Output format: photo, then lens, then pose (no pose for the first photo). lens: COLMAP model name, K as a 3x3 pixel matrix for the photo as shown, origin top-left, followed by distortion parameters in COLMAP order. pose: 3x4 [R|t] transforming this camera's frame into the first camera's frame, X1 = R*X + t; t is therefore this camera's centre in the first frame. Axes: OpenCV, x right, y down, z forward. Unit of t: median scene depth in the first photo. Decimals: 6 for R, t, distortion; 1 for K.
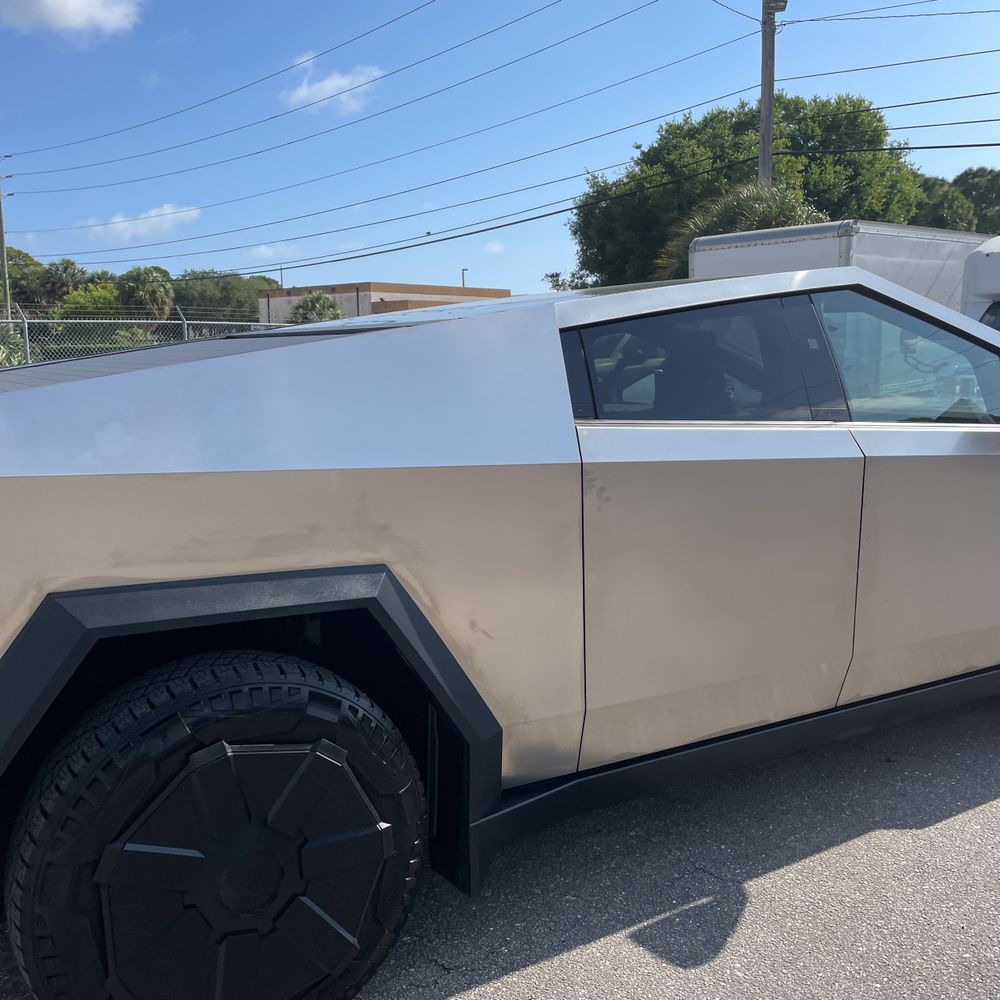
lens RADIAL K [[1009.5, 0, 483.6], [0, 1009.5, 499.2], [0, 0, 1]] dist [0.083291, -0.138105]
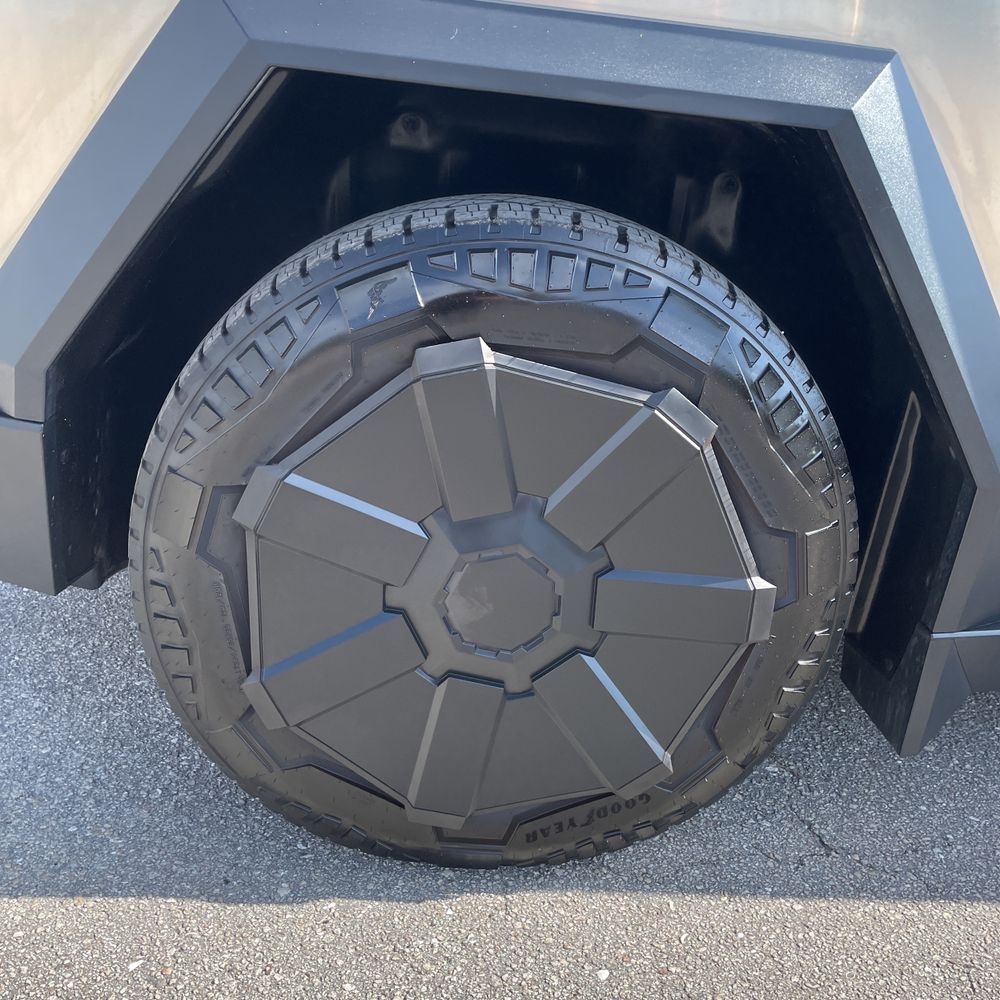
lens RADIAL K [[1027.3, 0, 499.5], [0, 1027.3, 474.5], [0, 0, 1]] dist [0.084549, -0.094770]
pose [[0.880868, 0.254260, -0.399278, -0.019196], [-0.158675, 0.953297, 0.256997, 0.155296], [0.445975, -0.163025, 0.880074, 0.492495]]
